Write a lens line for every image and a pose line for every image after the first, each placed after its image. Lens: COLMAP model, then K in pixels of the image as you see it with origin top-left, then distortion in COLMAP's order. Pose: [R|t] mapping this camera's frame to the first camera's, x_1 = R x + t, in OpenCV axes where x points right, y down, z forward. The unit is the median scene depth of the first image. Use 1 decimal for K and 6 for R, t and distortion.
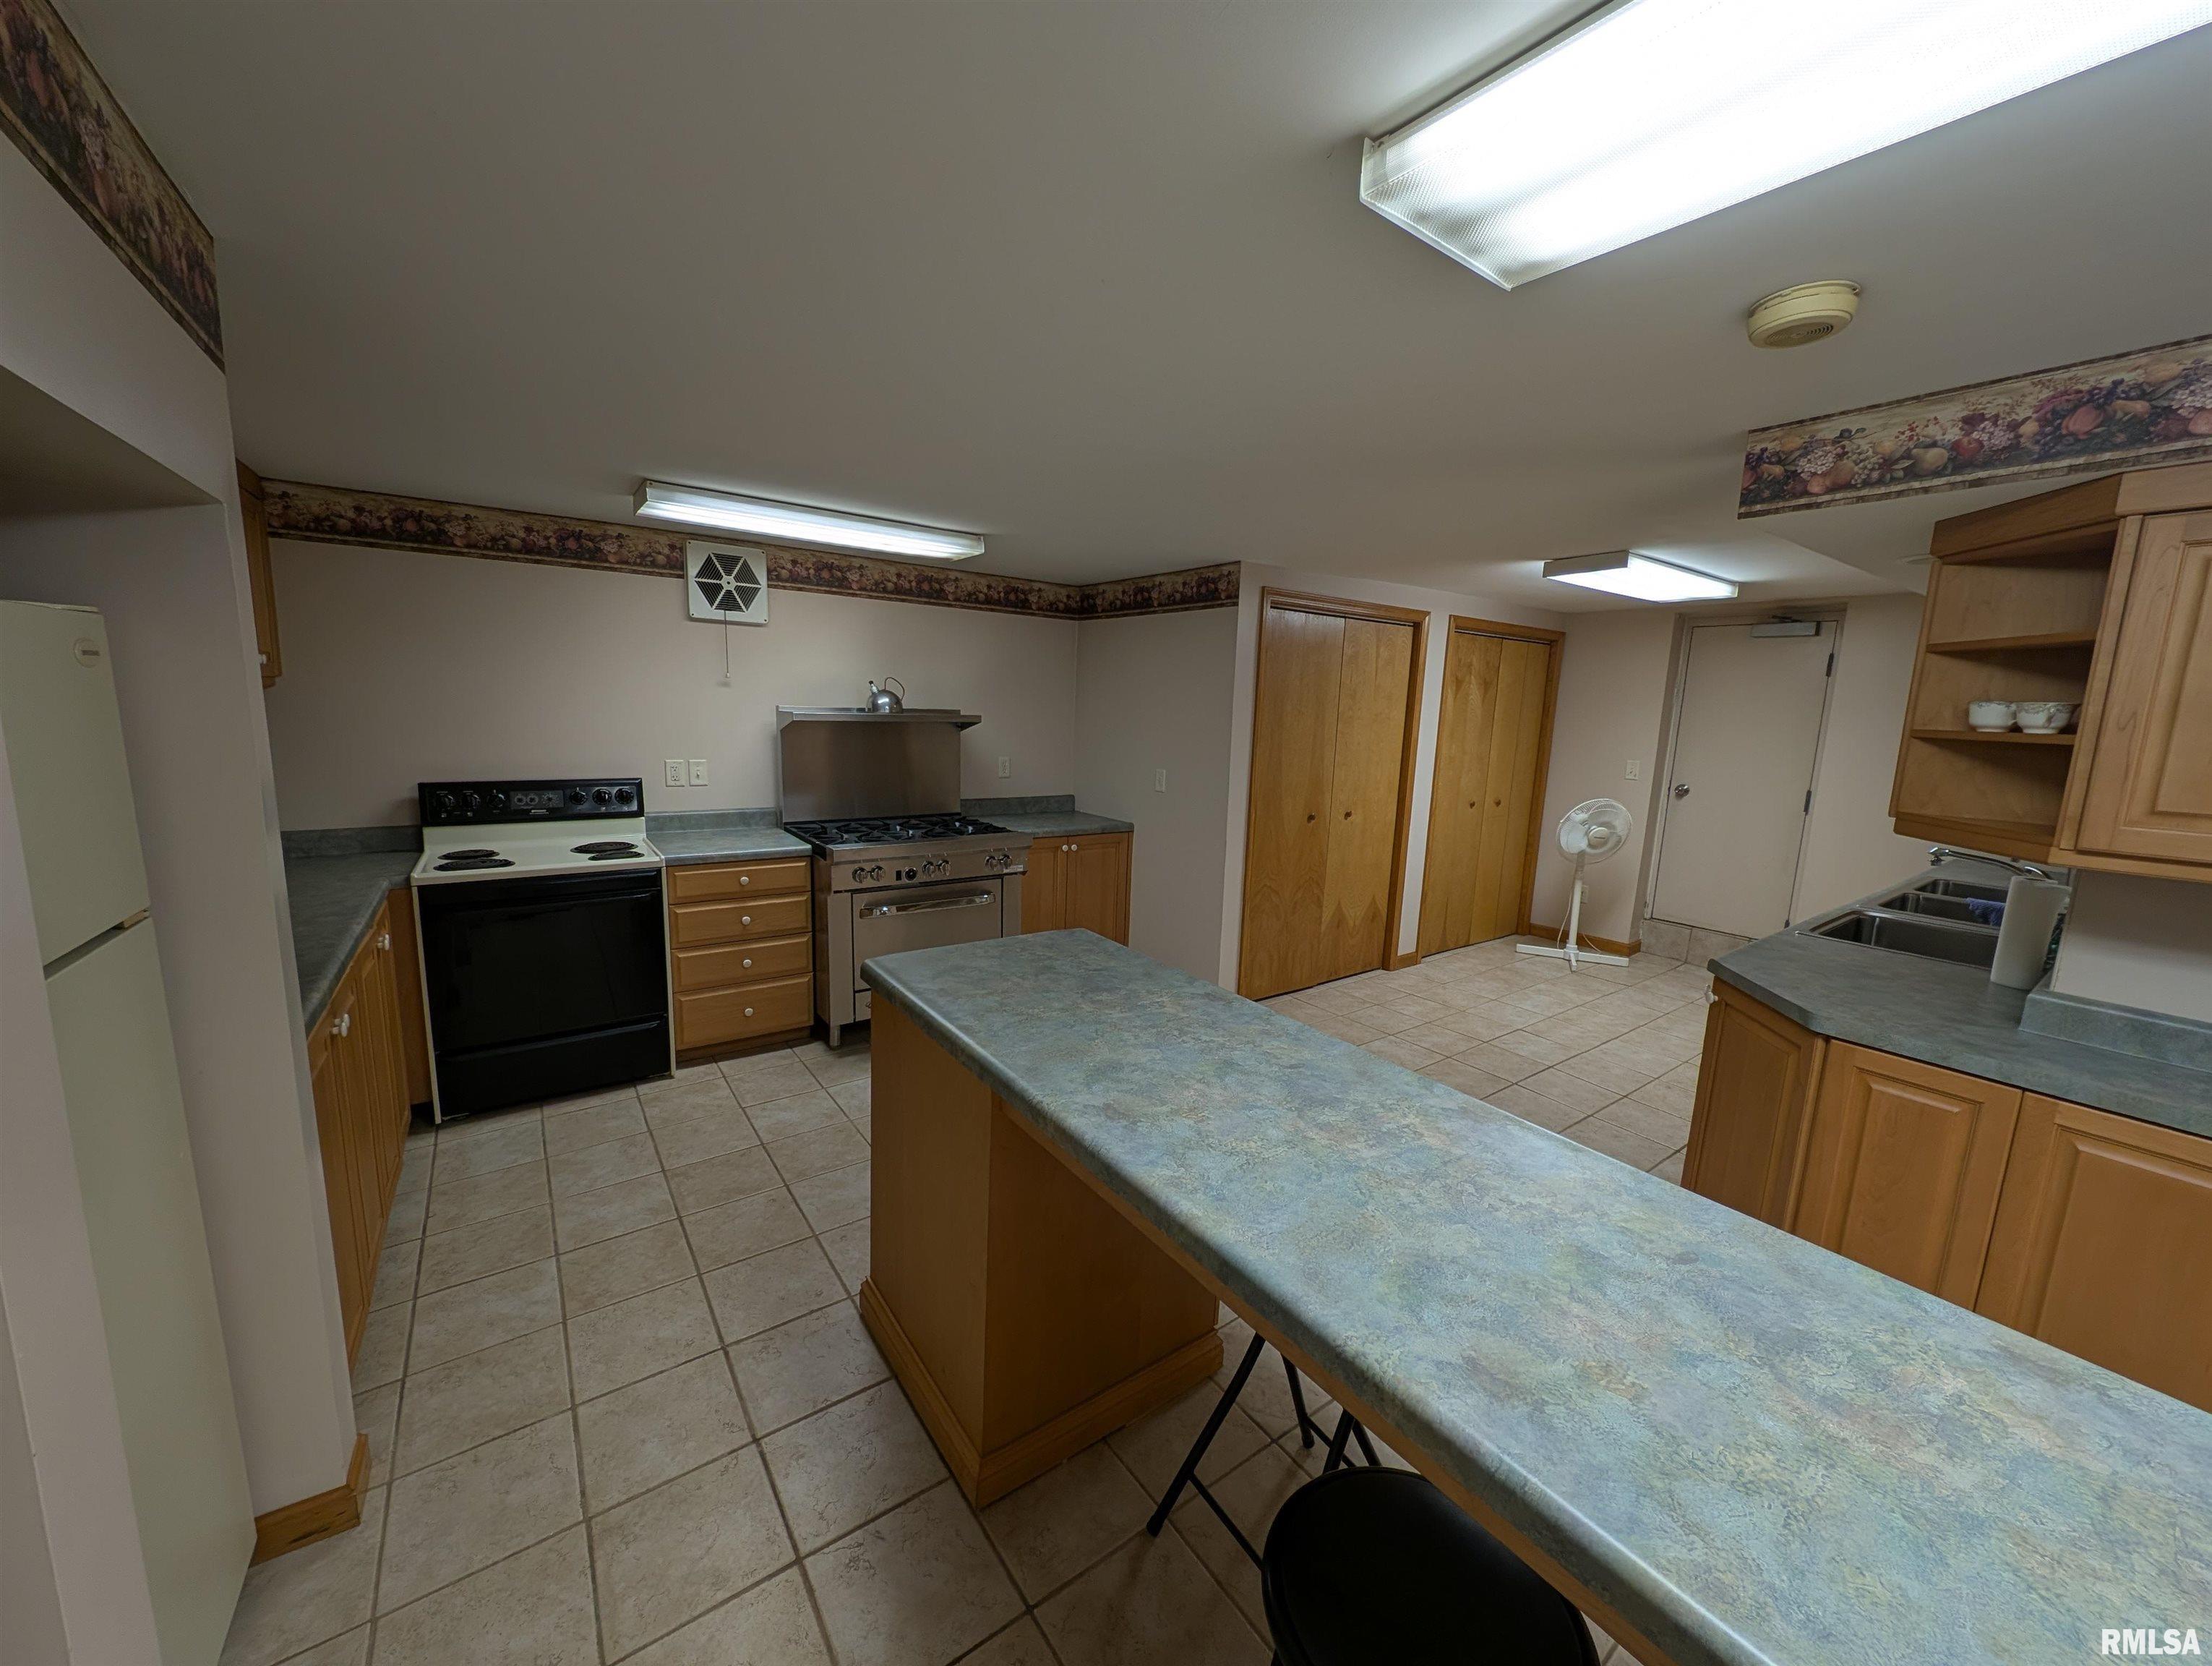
lens RADIAL K [[823.5, 0, 1111.2], [0, 823.5, 838.9], [0, 0, 1]] dist [-0.002306, -0.000242]
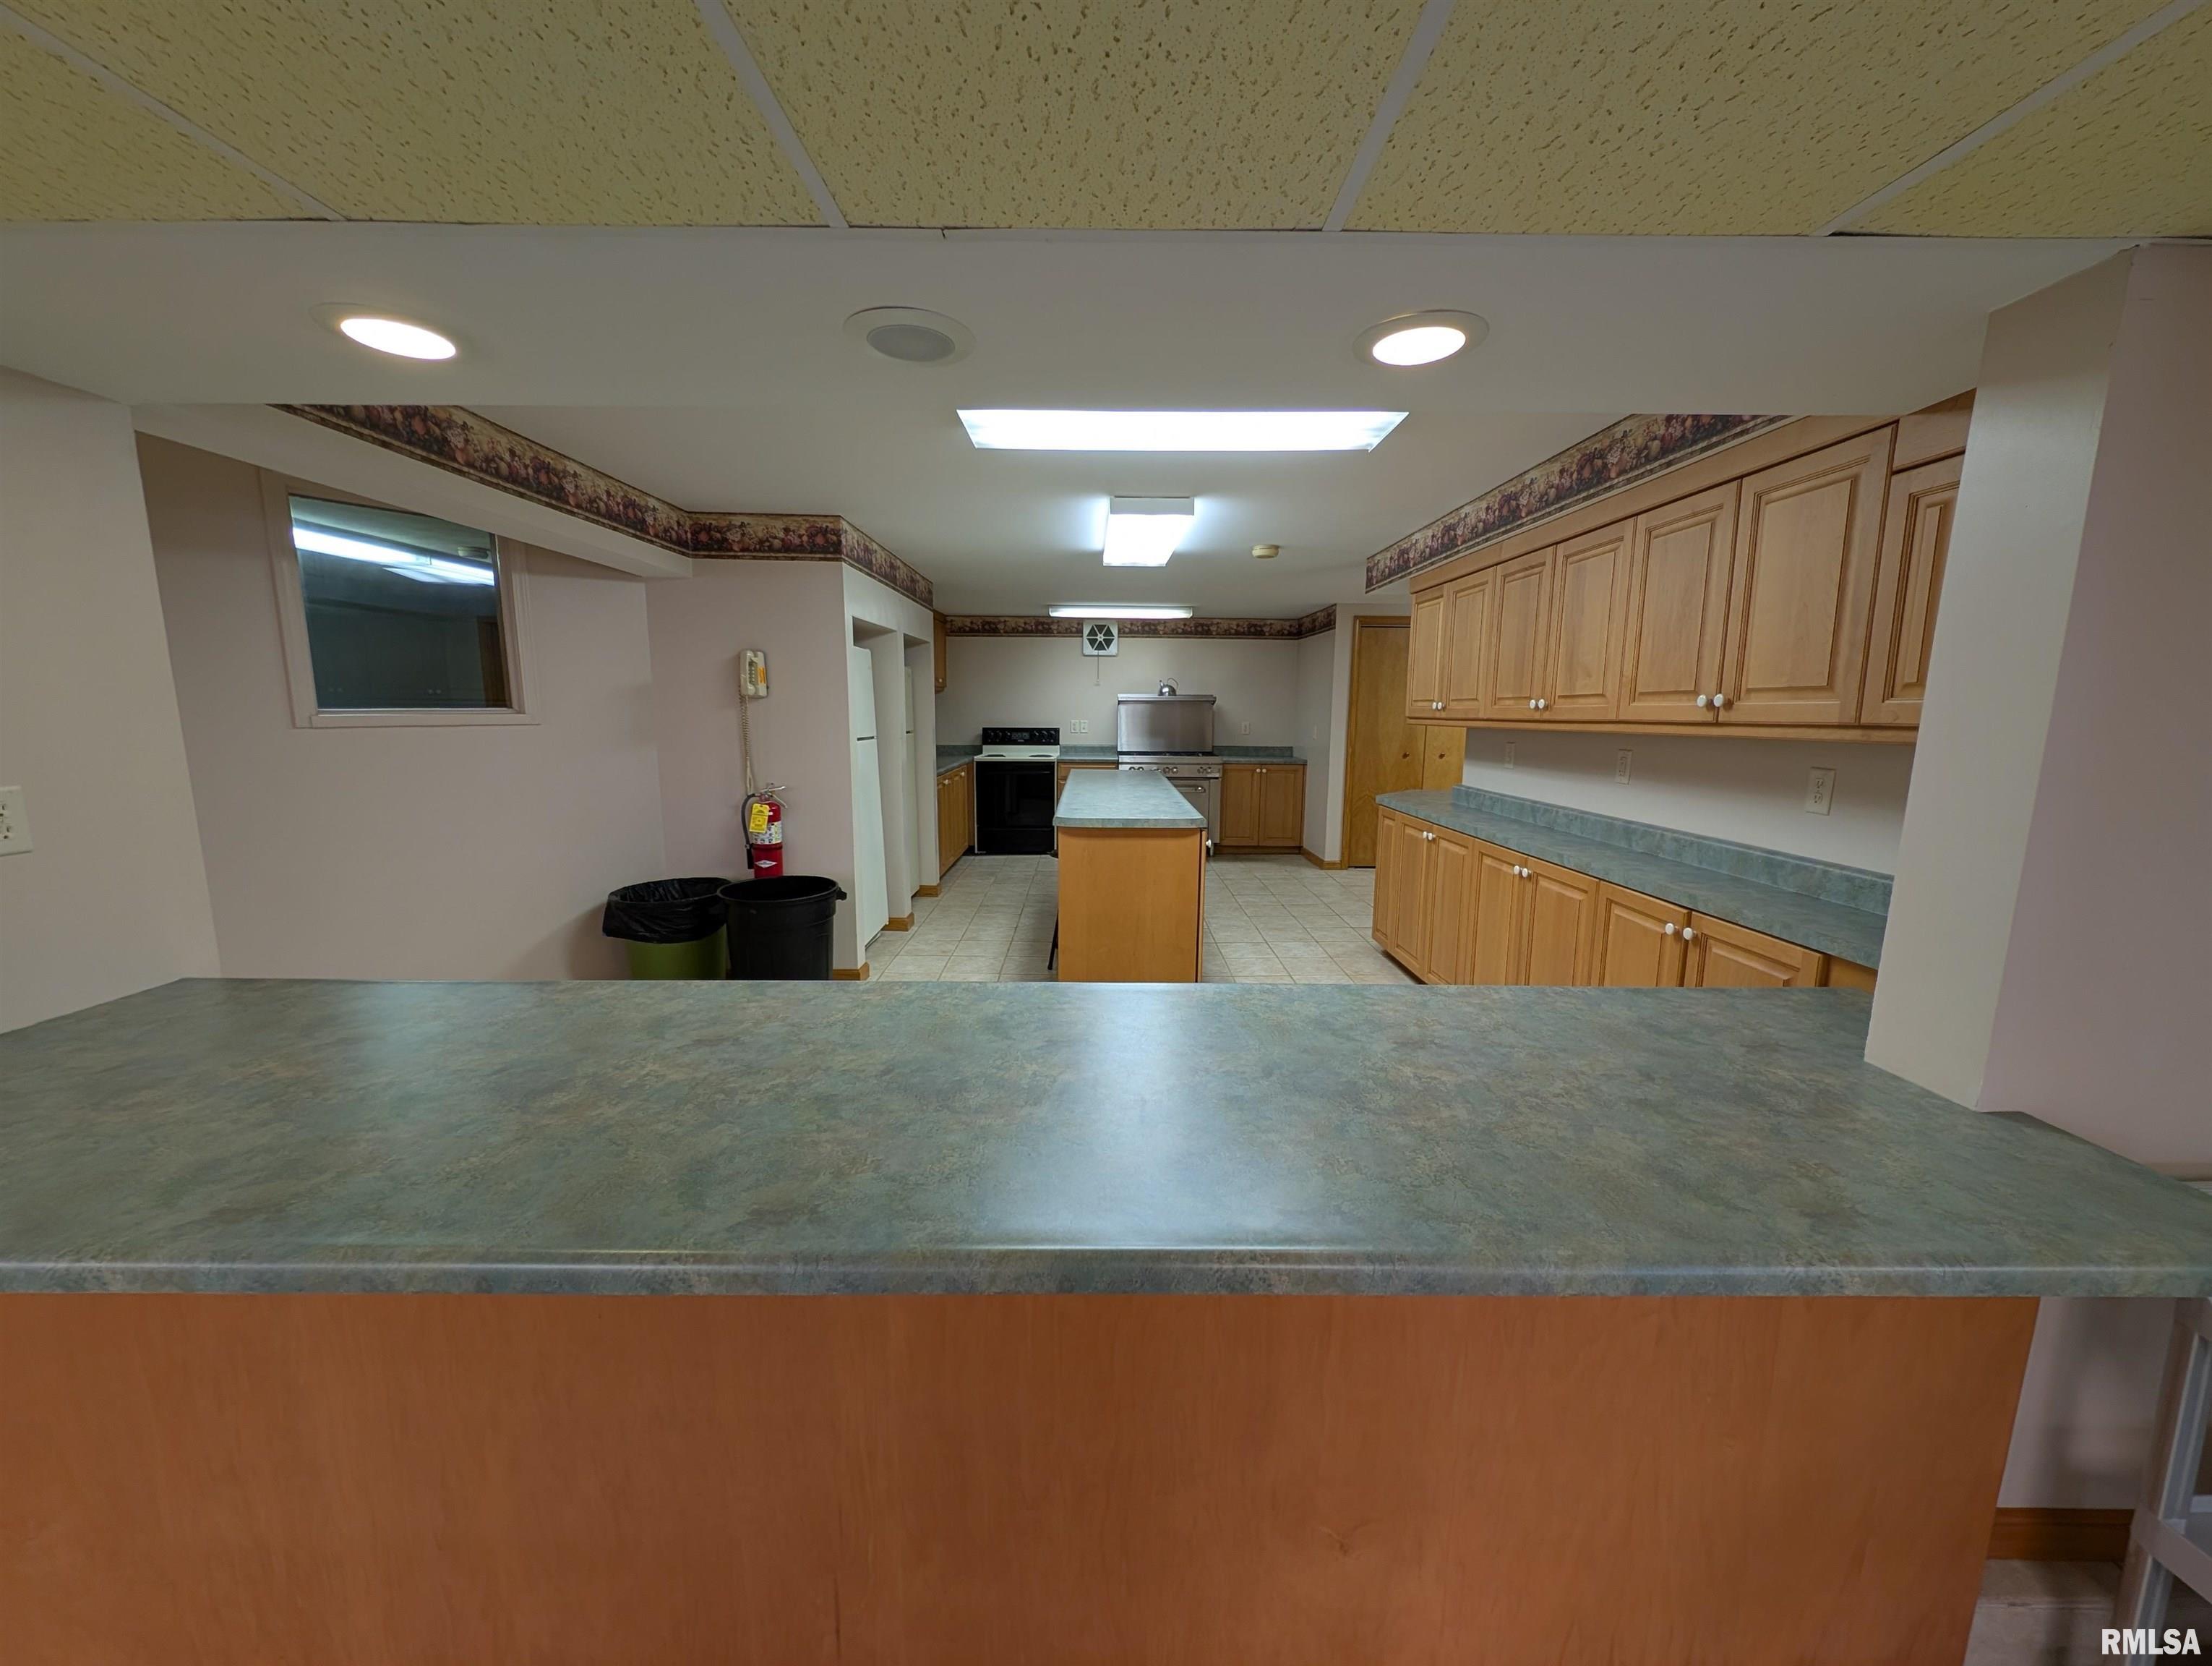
lens RADIAL K [[823.5, 0, 1115.9], [0, 823.5, 827.9], [0, 0, 1]] dist [-0.002306, -0.000242]
pose [[0.820744, 0.057710, -0.568374, 0.842388], [-0.074370, 0.997212, -0.006139, 0.199716], [0.566435, 0.047309, 0.822747, -0.741440]]
